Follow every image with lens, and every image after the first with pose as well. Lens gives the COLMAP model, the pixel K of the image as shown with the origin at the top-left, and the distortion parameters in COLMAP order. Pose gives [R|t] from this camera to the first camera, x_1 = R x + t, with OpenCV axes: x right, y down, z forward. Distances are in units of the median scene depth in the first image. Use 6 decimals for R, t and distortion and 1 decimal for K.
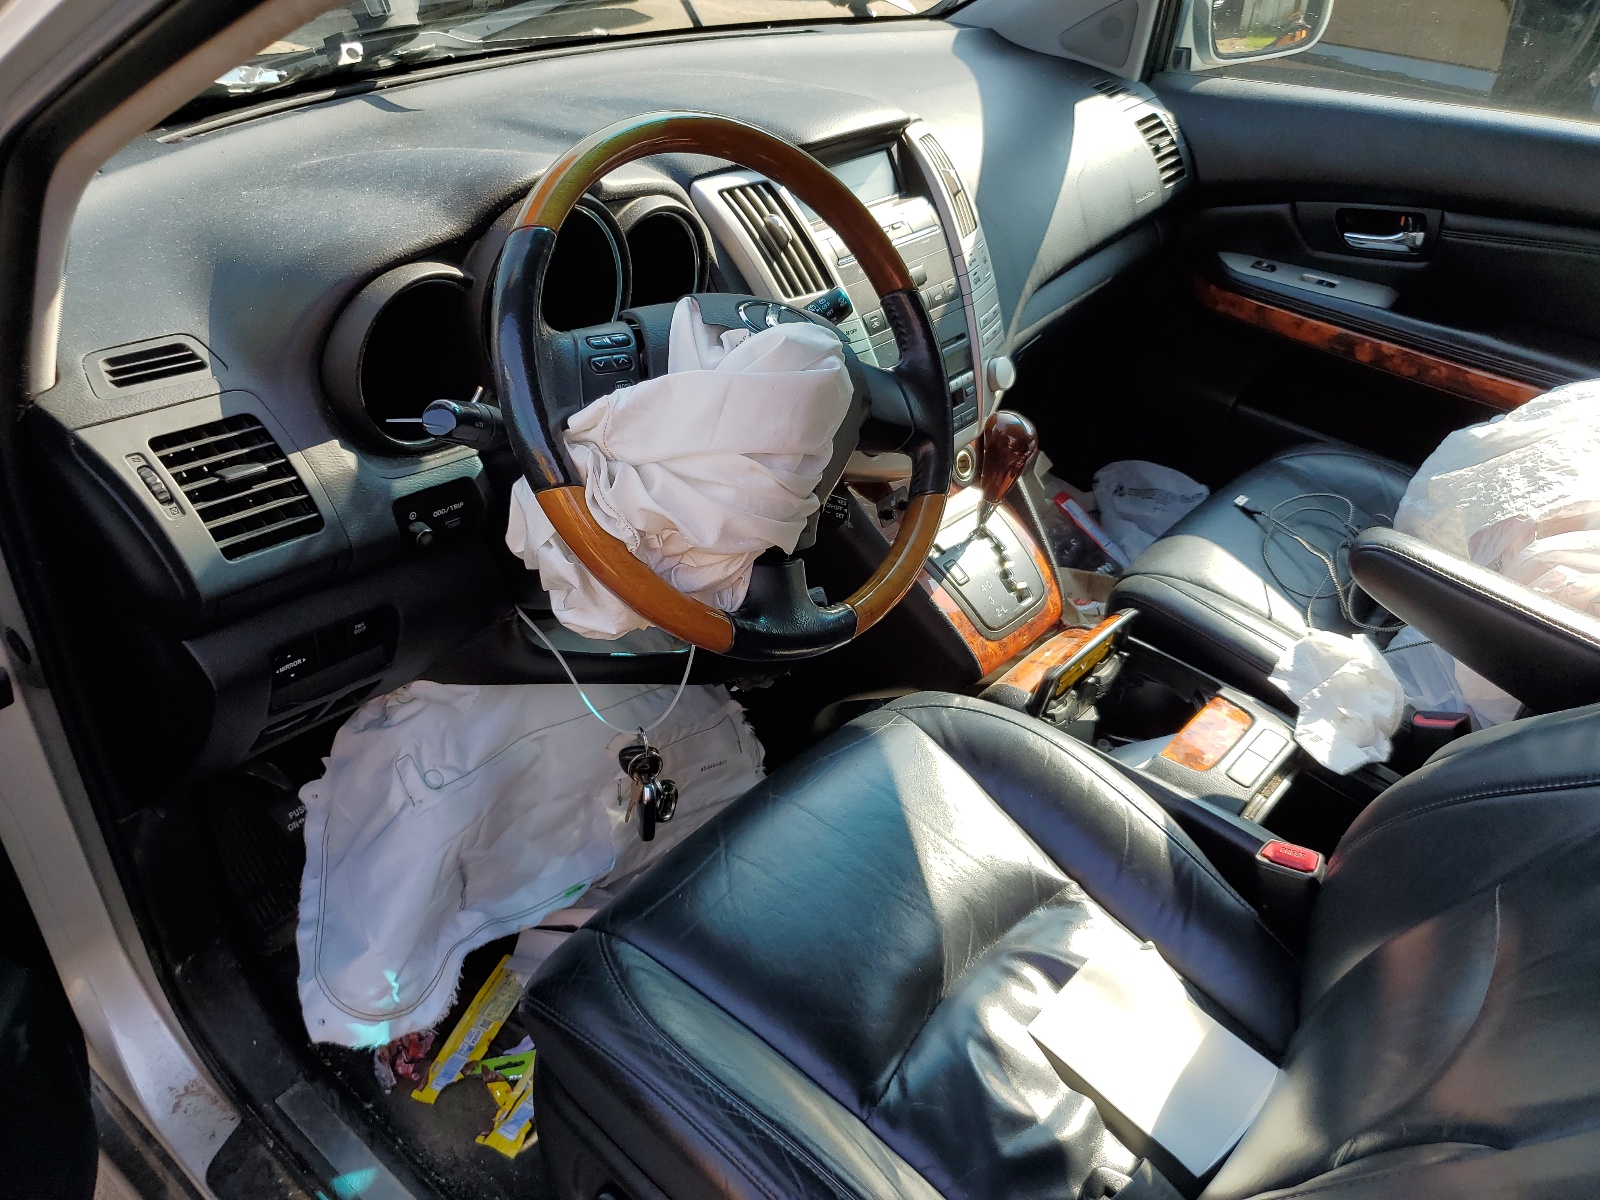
lens RADIAL K [[1316.9, 0, 800.0], [0, 1316.9, 600.0], [0, 0, 1]] dist [0.108919, -0.185091]
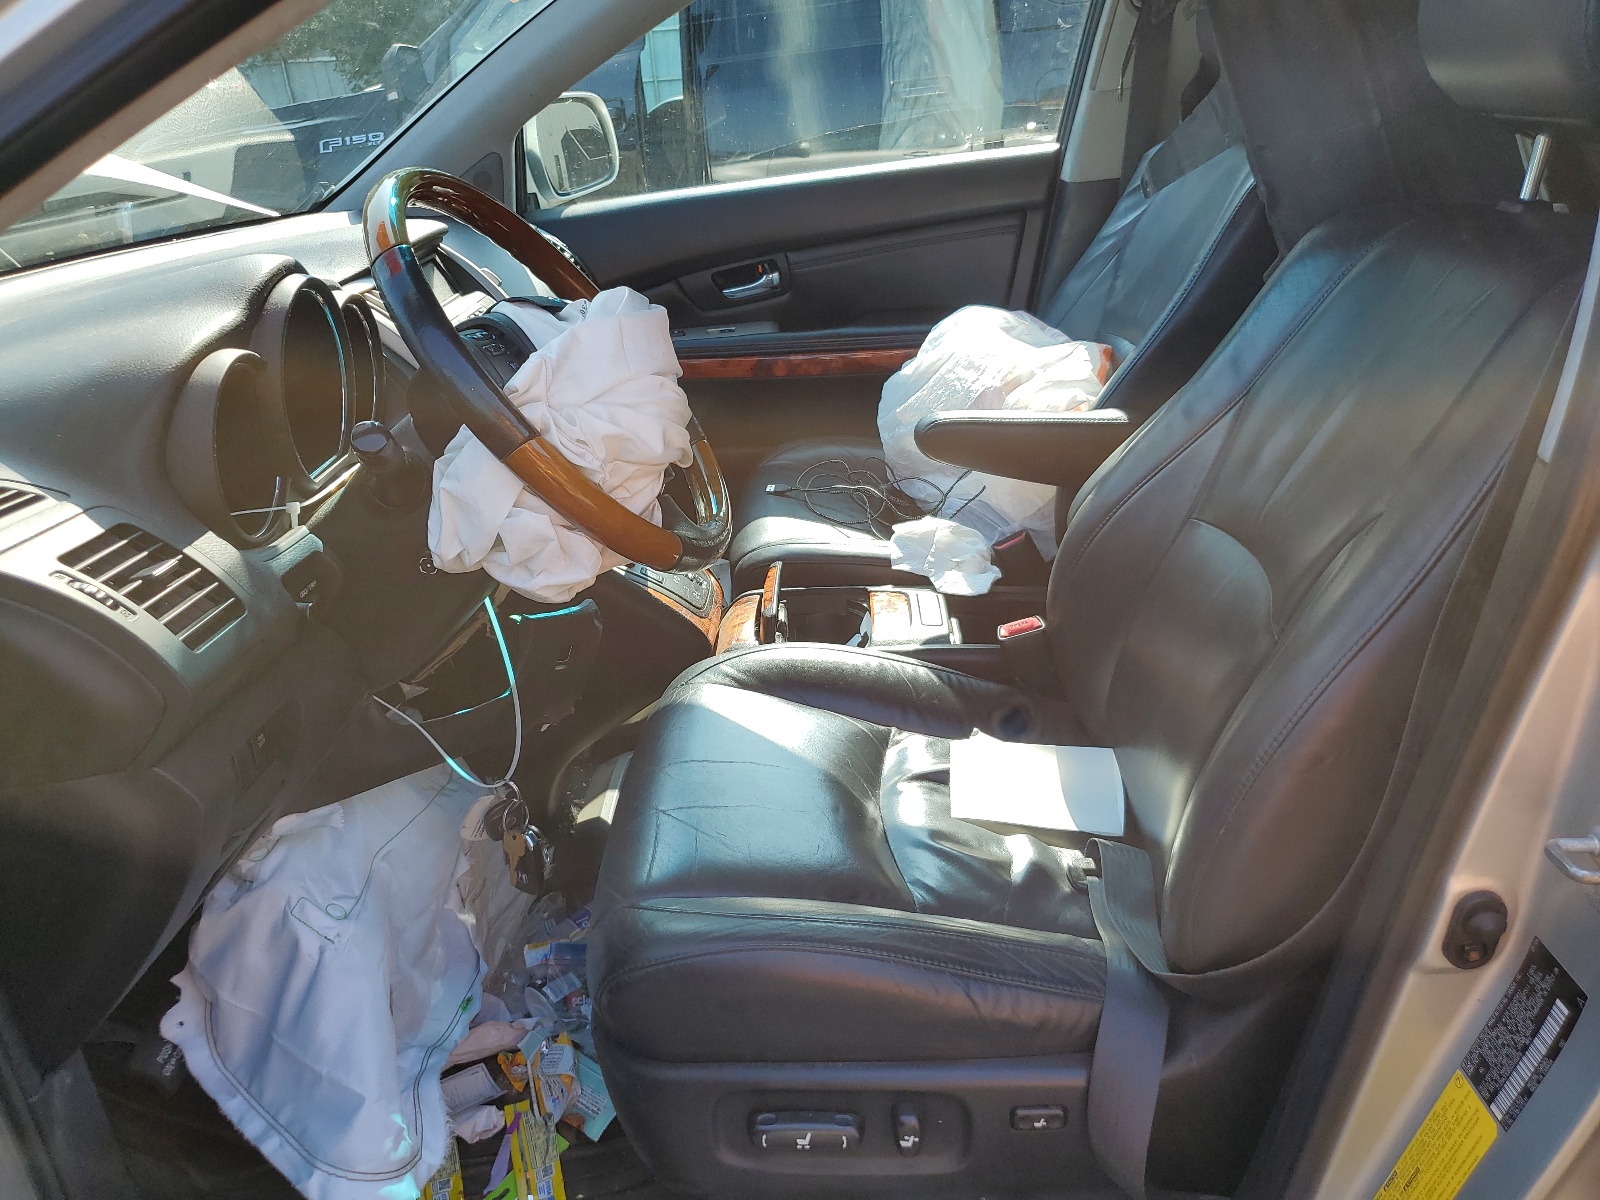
lens RADIAL K [[1316.9, 0, 800.0], [0, 1316.9, 600.0], [0, 0, 1]] dist [0.108919, -0.185091]
pose [[0.763577, -0.340235, 0.548808, -0.450188], [0.445150, 0.893042, -0.065710, 0.140716], [-0.467752, 0.294477, 0.833362, 0.007639]]
